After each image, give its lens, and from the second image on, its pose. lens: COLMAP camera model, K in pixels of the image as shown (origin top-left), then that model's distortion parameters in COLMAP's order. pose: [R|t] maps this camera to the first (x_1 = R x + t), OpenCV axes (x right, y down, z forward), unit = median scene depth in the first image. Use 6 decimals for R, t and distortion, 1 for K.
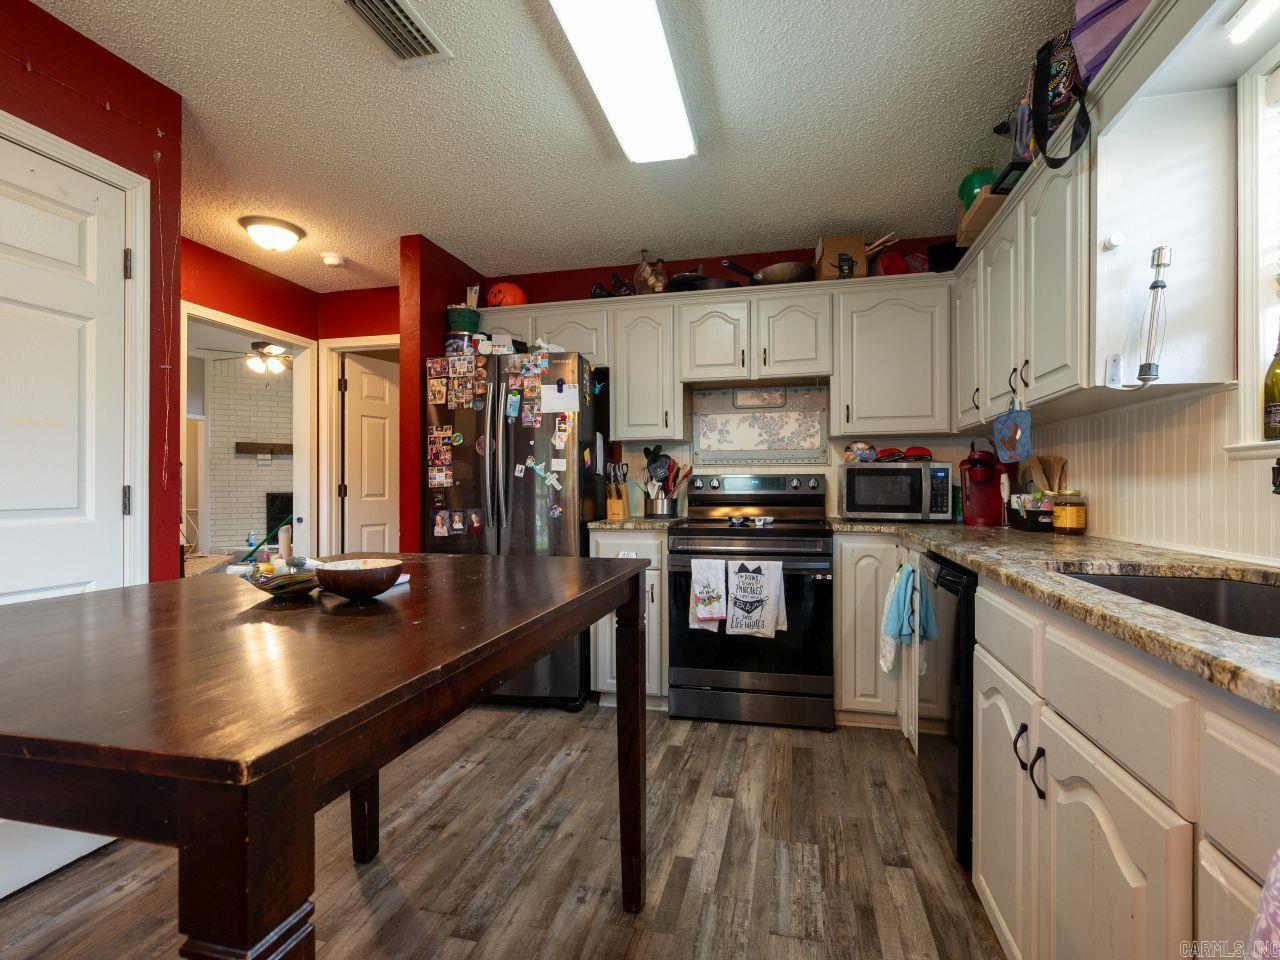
lens RADIAL K [[576.4, 0, 609.0], [0, 576.4, 484.9], [0, 0, 1]] dist [-0.004523, -0.000407]
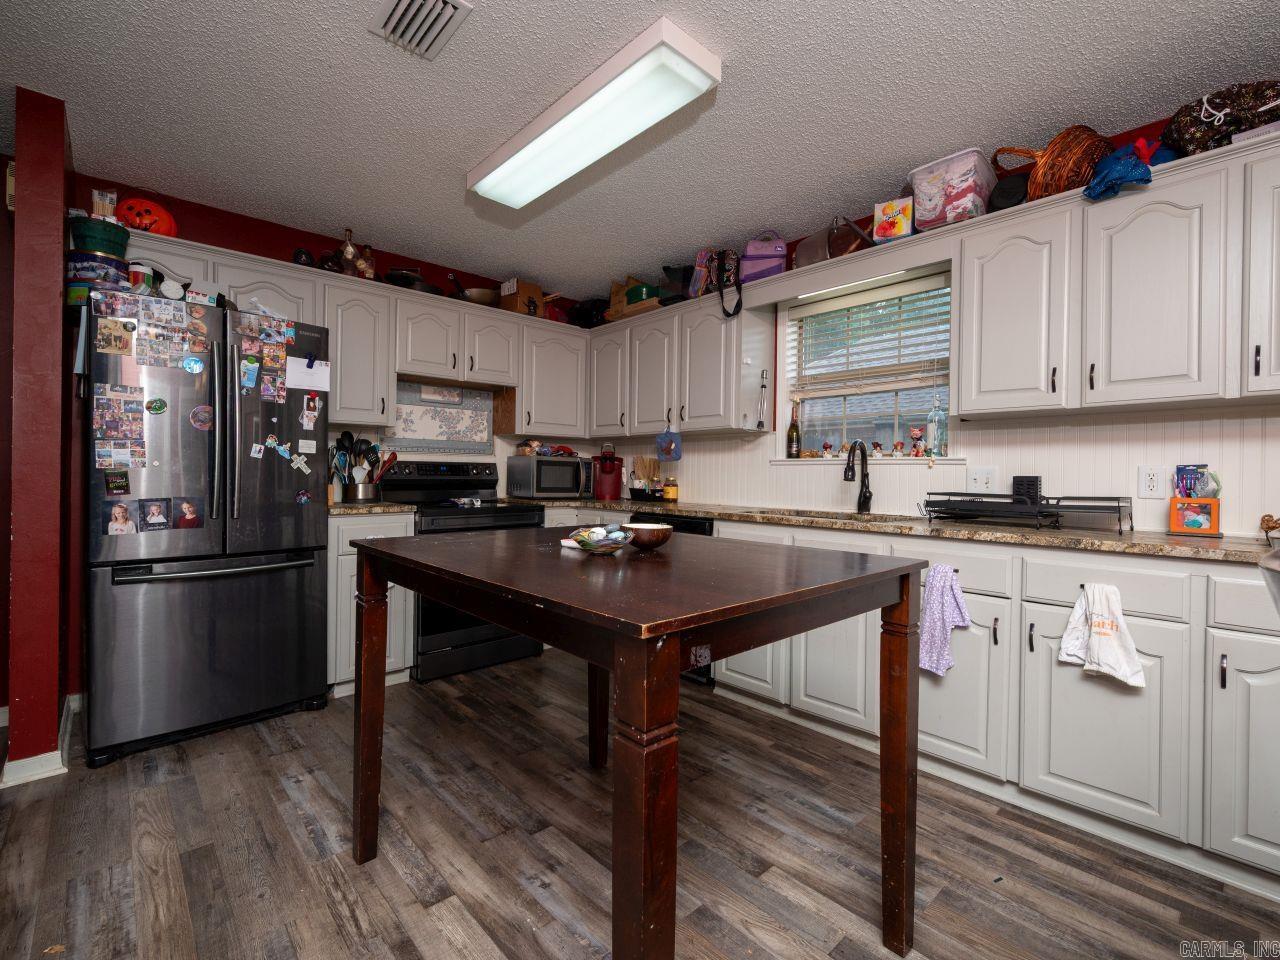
lens RADIAL K [[576.4, 0, 612.9], [0, 576.4, 478.6], [0, 0, 1]] dist [-0.004523, -0.000407]
pose [[0.589380, 0.003555, 0.807848, -0.536705], [-0.015712, 0.999852, 0.007064, 0.002044], [-0.807703, -0.016856, 0.589348, 0.063239]]
